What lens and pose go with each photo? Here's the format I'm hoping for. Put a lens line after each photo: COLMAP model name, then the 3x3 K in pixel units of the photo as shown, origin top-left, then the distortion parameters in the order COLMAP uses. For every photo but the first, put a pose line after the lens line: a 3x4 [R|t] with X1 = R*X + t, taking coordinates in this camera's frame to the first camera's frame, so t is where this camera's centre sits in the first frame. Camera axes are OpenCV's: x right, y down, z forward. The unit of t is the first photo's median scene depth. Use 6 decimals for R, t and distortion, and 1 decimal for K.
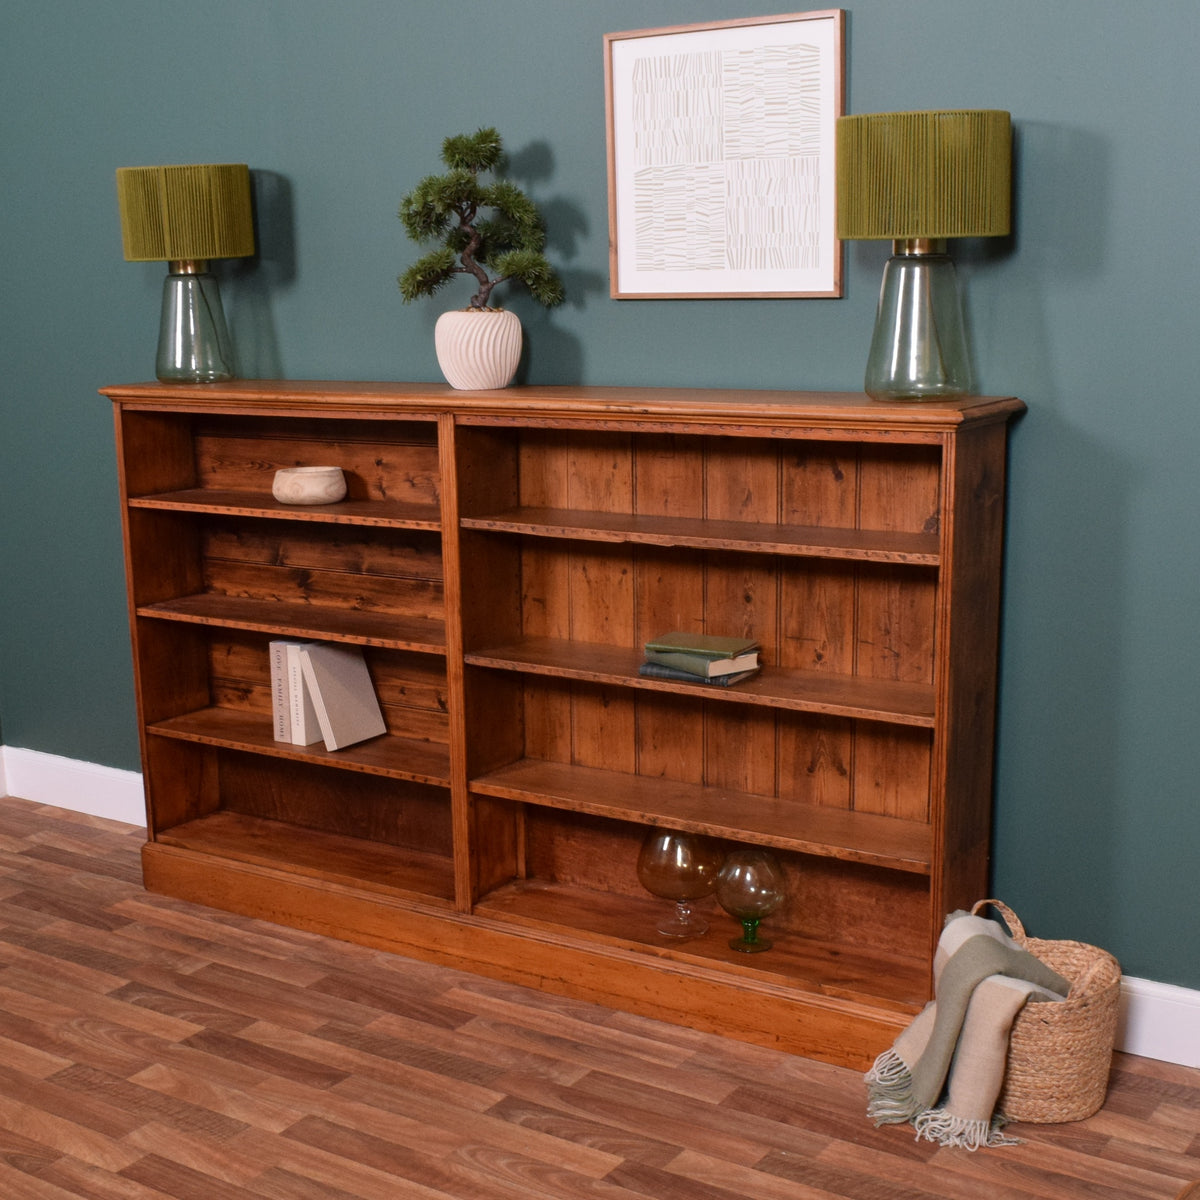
lens RADIAL K [[1781.2, 0, 530.4], [0, 1781.2, 689.4], [0, 0, 1]] dist [-0.036981, 0.021139]
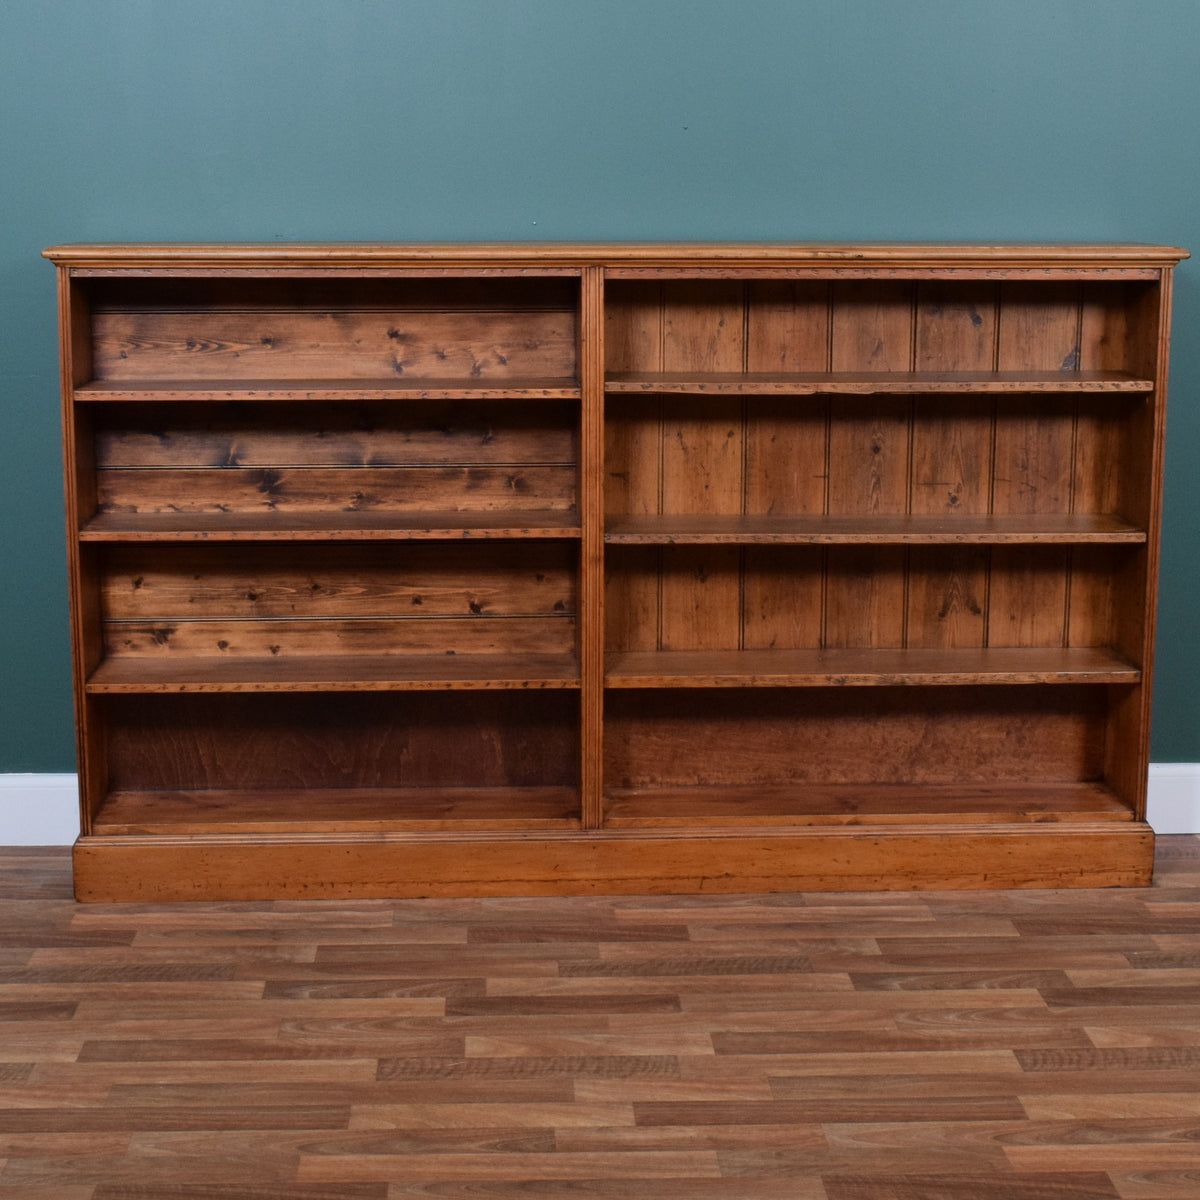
lens RADIAL K [[2212.3, 0, 572.5], [0, 2212.3, 559.5], [0, 0, 1]] dist [-0.024930, -0.012978]
pose [[0.792780, -0.080786, 0.604130, -0.742471], [0.122522, 0.992067, -0.028119, 0.023312], [-0.597066, 0.096311, 0.796389, 0.120392]]
